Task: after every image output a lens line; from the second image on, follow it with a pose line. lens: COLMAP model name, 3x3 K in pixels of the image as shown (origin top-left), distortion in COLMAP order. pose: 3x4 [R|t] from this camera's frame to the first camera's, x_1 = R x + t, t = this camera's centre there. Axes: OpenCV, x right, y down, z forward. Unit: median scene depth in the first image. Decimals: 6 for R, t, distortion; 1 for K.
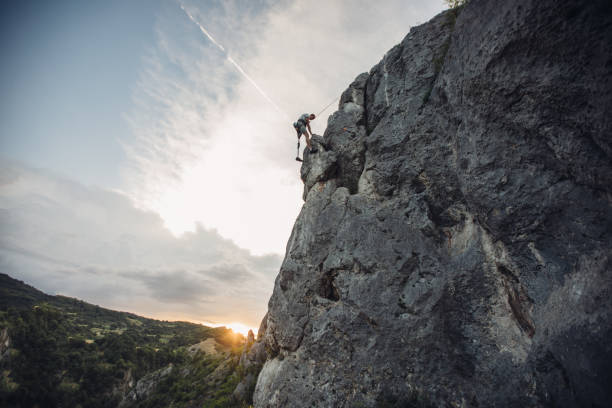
lens RADIAL K [[279.4, 0, 306.0], [0, 279.4, 204.0], [0, 0, 1]] dist [-0.054095, 0.019880]
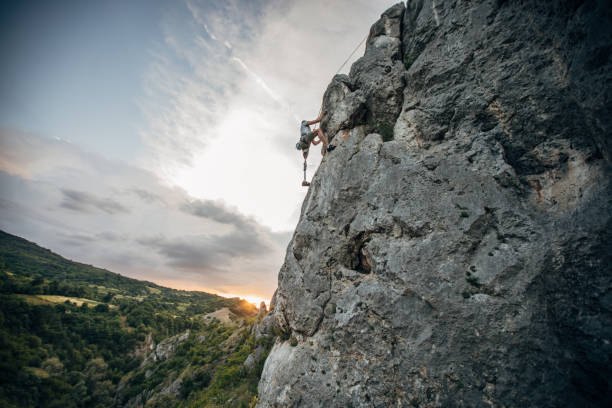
lens RADIAL K [[279.4, 0, 306.0], [0, 279.4, 204.0], [0, 0, 1]] dist [-0.054095, 0.019880]
pose [[0.998780, 0.020006, -0.045155, -0.028255], [-0.016088, 0.996205, 0.085541, 0.101204], [0.046695, -0.084710, 0.995311, 0.263246]]
